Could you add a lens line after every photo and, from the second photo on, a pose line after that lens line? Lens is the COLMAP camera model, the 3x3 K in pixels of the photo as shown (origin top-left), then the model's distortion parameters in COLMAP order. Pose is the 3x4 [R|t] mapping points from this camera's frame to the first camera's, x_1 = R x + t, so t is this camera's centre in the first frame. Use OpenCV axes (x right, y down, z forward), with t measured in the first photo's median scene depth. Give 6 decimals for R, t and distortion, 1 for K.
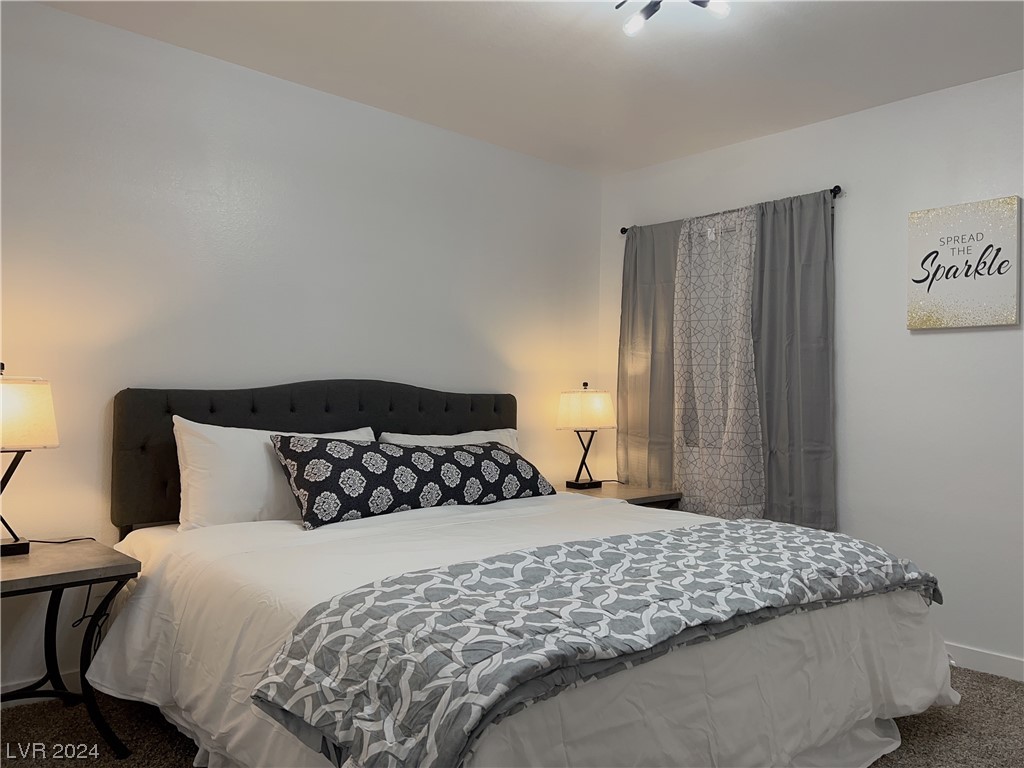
lens RADIAL K [[759.4, 0, 510.7], [0, 759.4, 390.4], [0, 0, 1]] dist [0.149679, -0.307249]
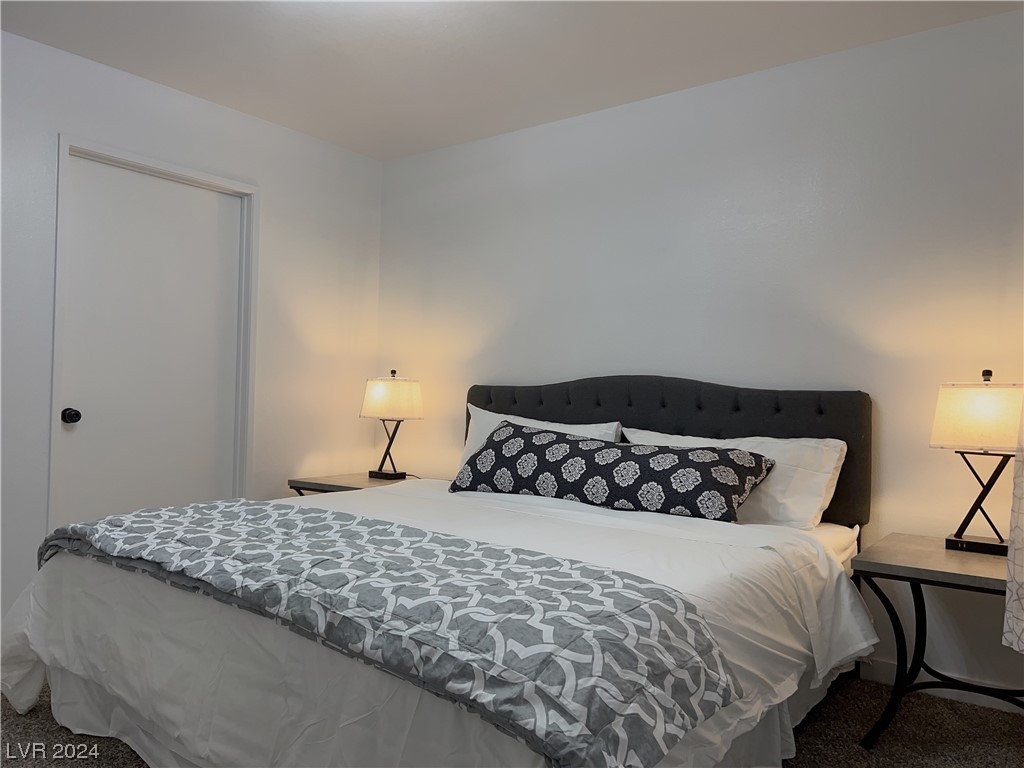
lens RADIAL K [[760.1, 0, 508.8], [0, 760.1, 389.7], [0, 0, 1]] dist [0.078634, -0.093853]
pose [[0.174653, -0.011124, -0.984567, 0.903494], [-0.012210, 0.999835, -0.013463, 0.024845], [0.984554, 0.014373, 0.174489, 0.784011]]
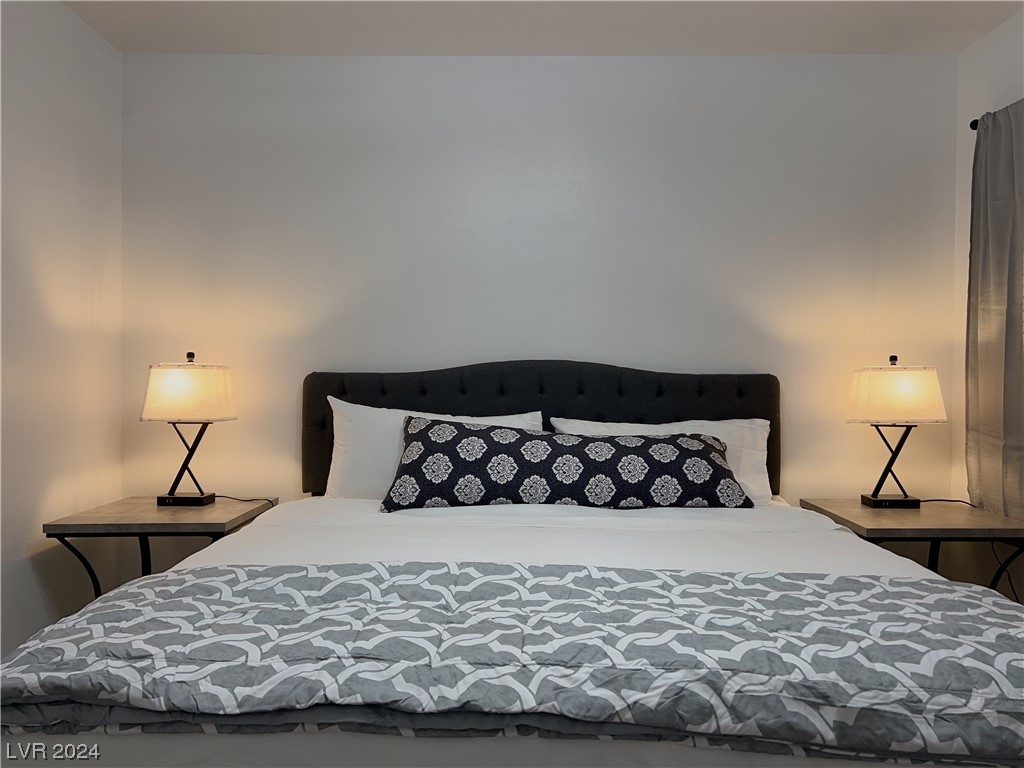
lens RADIAL K [[760.1, 0, 508.8], [0, 760.1, 389.7], [0, 0, 1]] dist [0.078634, -0.093853]
pose [[0.734143, -0.000233, -0.678995, 0.466548], [0.009829, 0.999899, 0.010284, 0.014719], [0.678924, -0.014224, 0.734071, 0.354730]]
